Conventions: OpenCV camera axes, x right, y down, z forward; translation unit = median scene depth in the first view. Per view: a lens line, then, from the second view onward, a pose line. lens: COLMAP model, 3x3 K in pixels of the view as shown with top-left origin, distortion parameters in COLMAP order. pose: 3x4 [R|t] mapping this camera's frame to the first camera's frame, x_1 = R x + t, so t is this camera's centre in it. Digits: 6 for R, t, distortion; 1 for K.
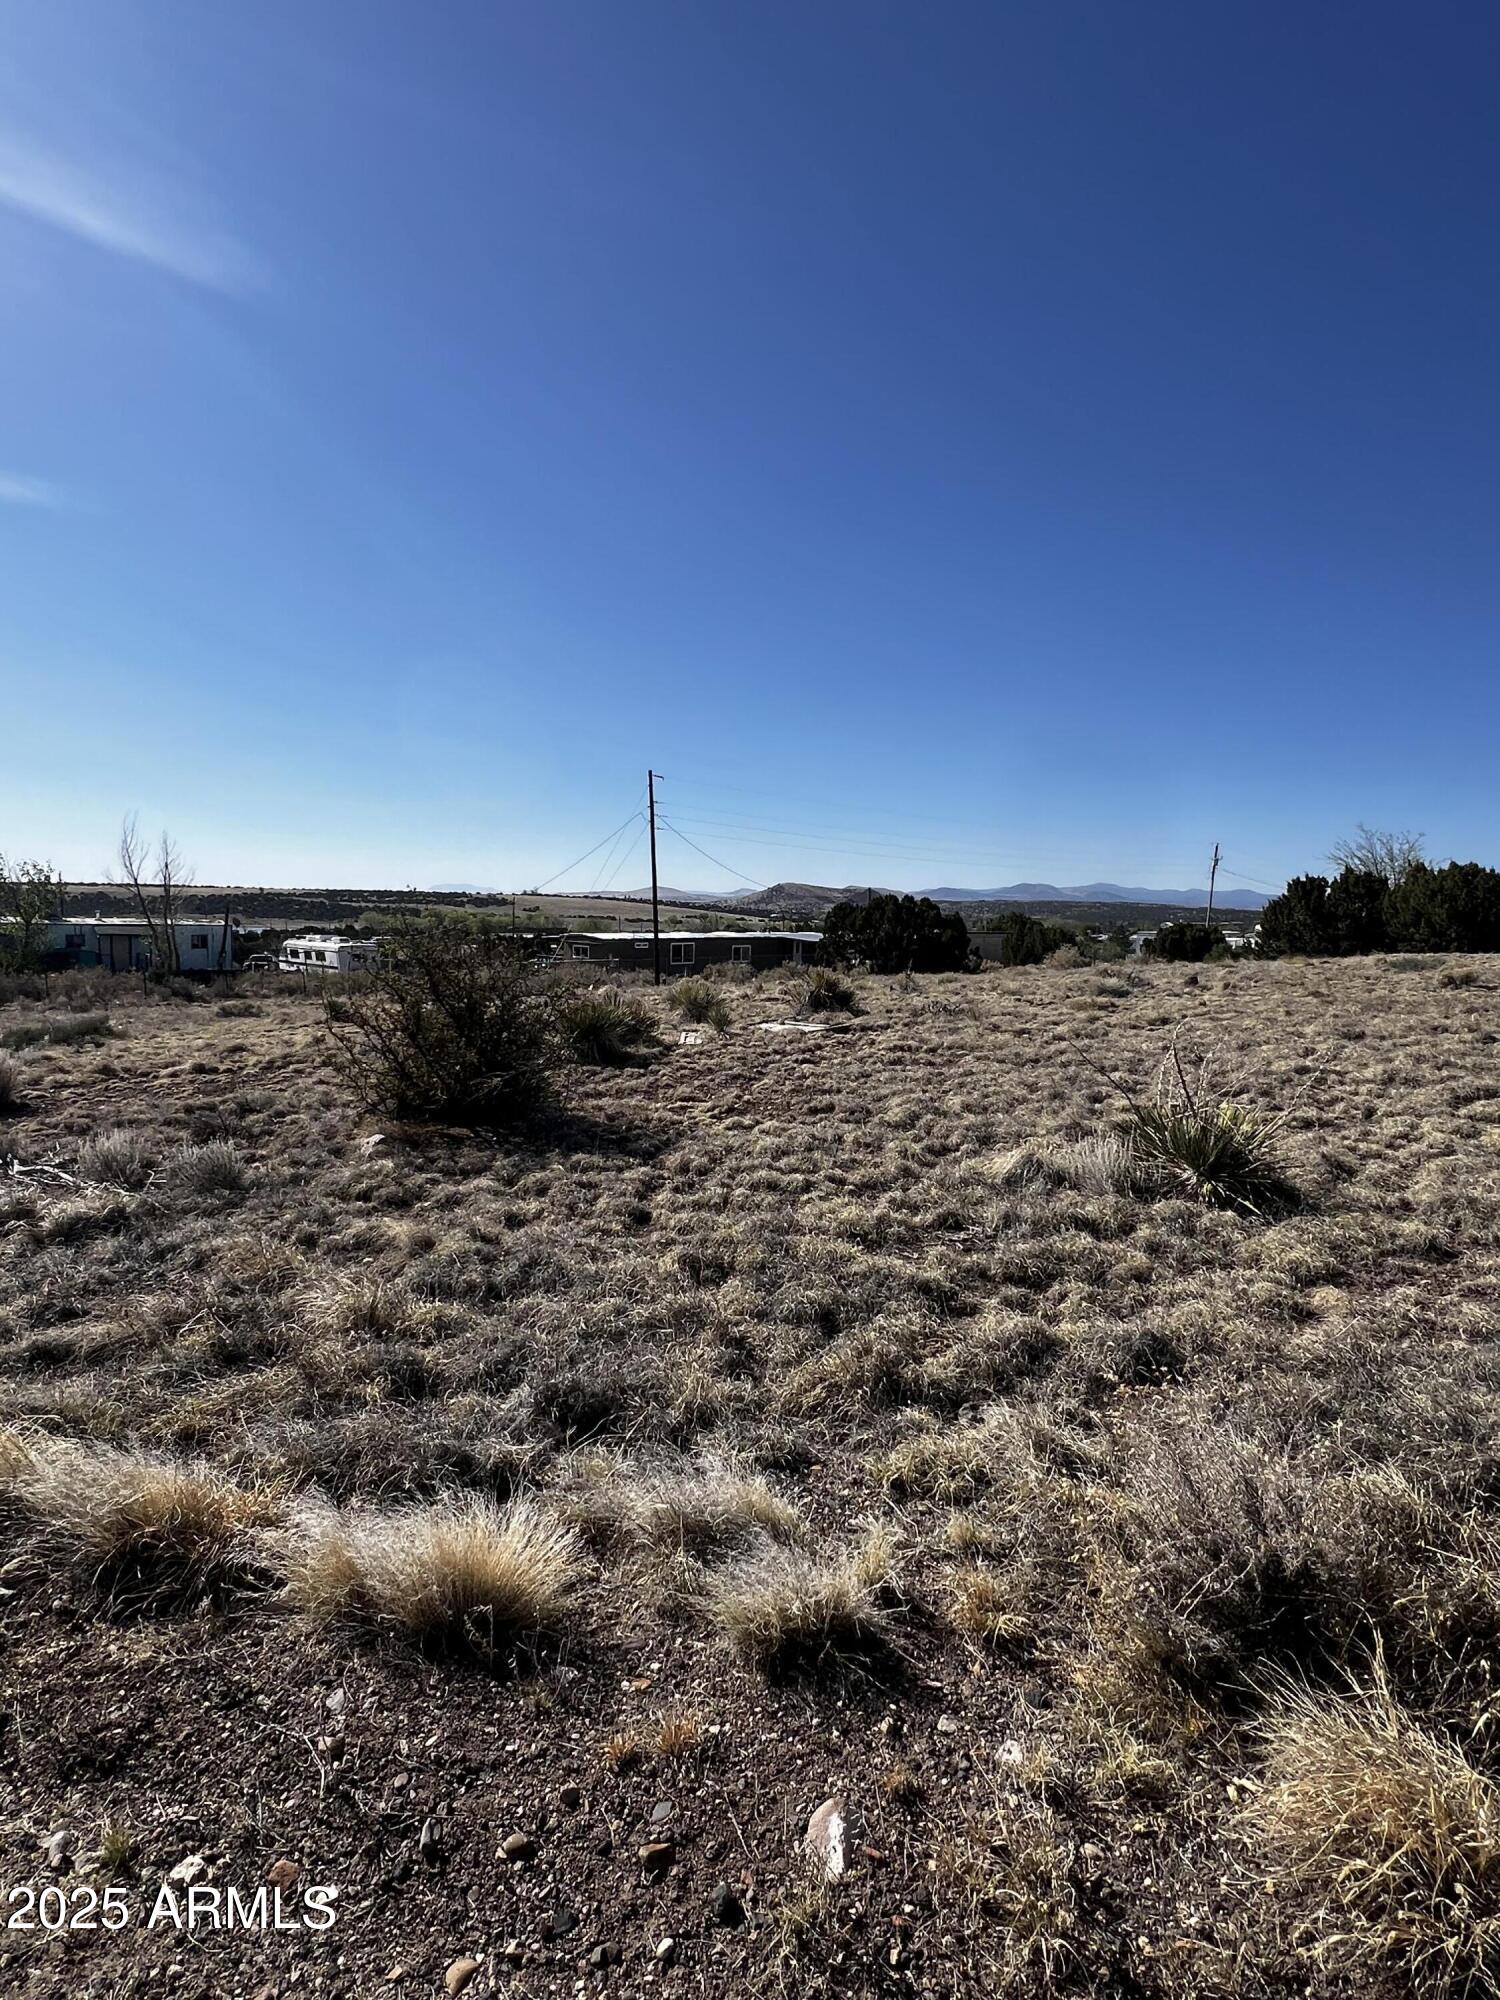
lens RADIAL K [[1092.7, 0, 744.0], [0, 1092.7, 997.5], [0, 0, 1]] dist [-0.001968, -0.000251]
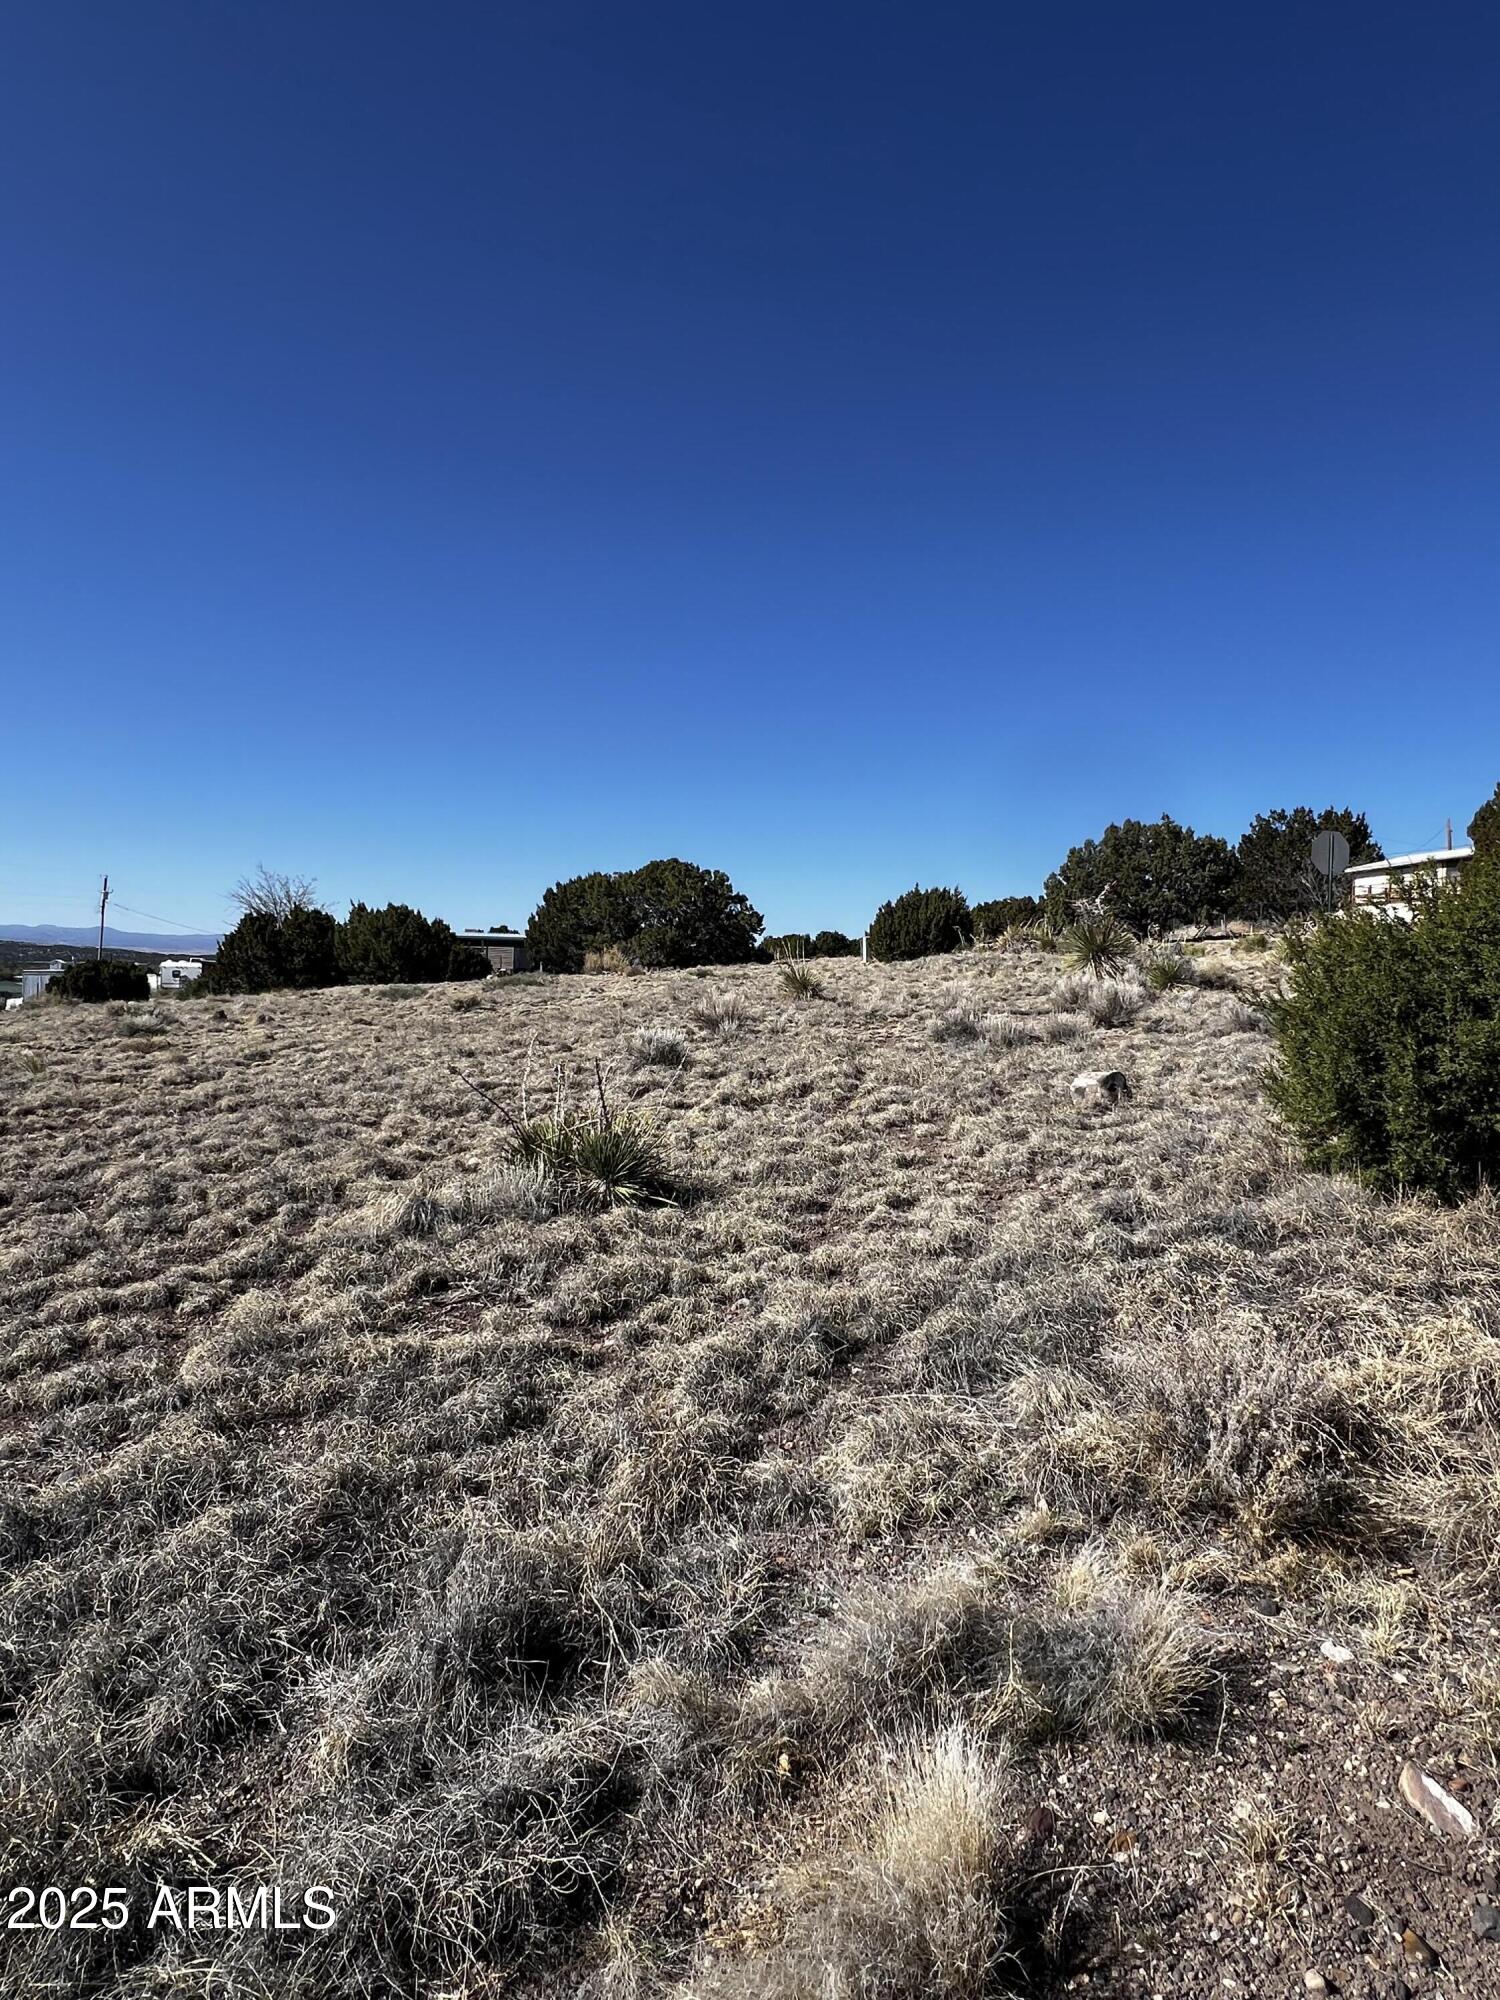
lens RADIAL K [[1092.7, 0, 744.0], [0, 1092.7, 997.5], [0, 0, 1]] dist [-0.001968, -0.000251]
pose [[0.578923, -0.028648, 0.814879, -1.149318], [0.057175, 0.998349, -0.005521, 0.002567], [-0.813375, 0.049787, 0.579605, 0.926514]]
